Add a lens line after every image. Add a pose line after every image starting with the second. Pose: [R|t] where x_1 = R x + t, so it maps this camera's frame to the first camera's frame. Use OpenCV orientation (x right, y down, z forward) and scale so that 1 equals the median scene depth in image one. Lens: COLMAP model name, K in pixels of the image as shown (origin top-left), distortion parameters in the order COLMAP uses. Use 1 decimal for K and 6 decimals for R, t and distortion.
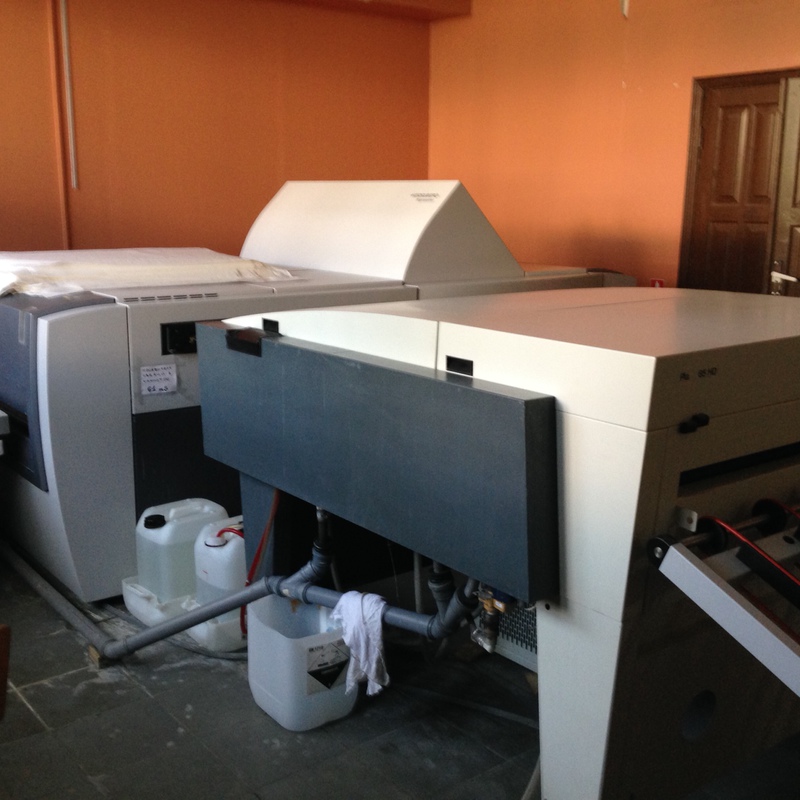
lens RADIAL K [[987.7, 0, 400.0], [0, 987.7, 400.0], [0, 0, 1]] dist [0.082417, -0.021881]
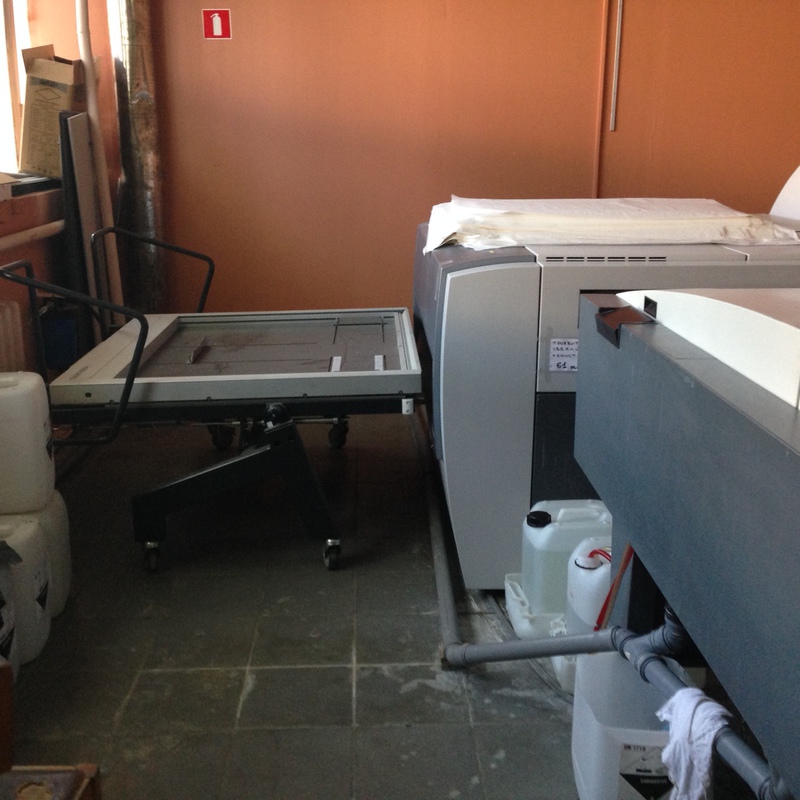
lens RADIAL K [[987.7, 0, 400.0], [0, 987.7, 400.0], [0, 0, 1]] dist [0.082417, -0.021881]
pose [[0.807290, 0.149806, -0.570825, 0.128527], [-0.119960, 0.988707, 0.089821, -0.041668], [0.577834, -0.004035, 0.816144, 0.228009]]
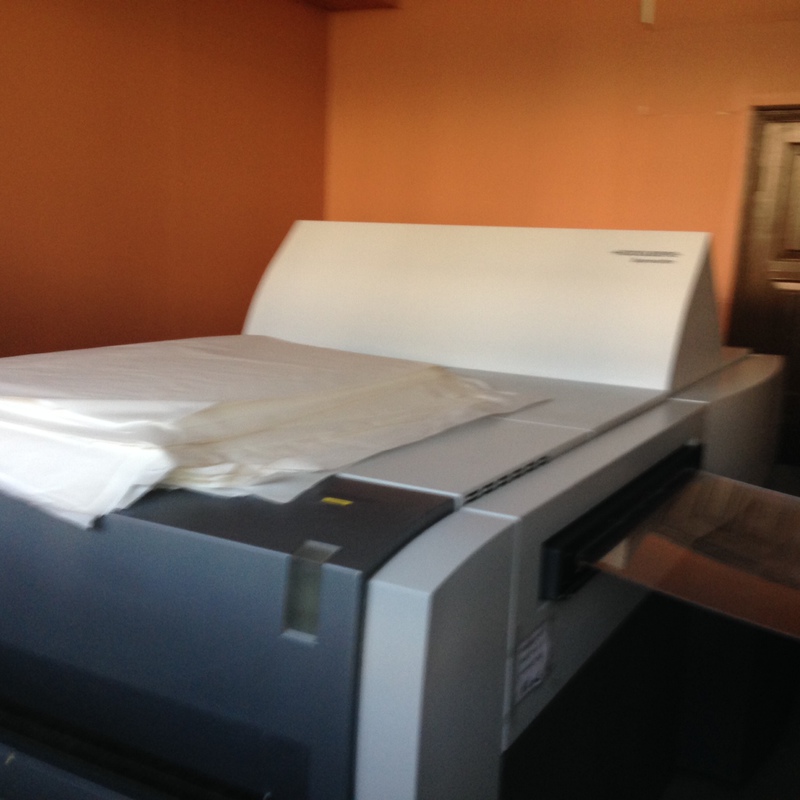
lens RADIAL K [[987.7, 0, 400.0], [0, 987.7, 400.0], [0, 0, 1]] dist [0.082417, -0.021881]
pose [[0.919473, -0.041659, 0.390940, -0.482355], [0.050499, 0.998648, -0.012355, -0.141725], [-0.389897, 0.031102, 0.920333, 0.598478]]
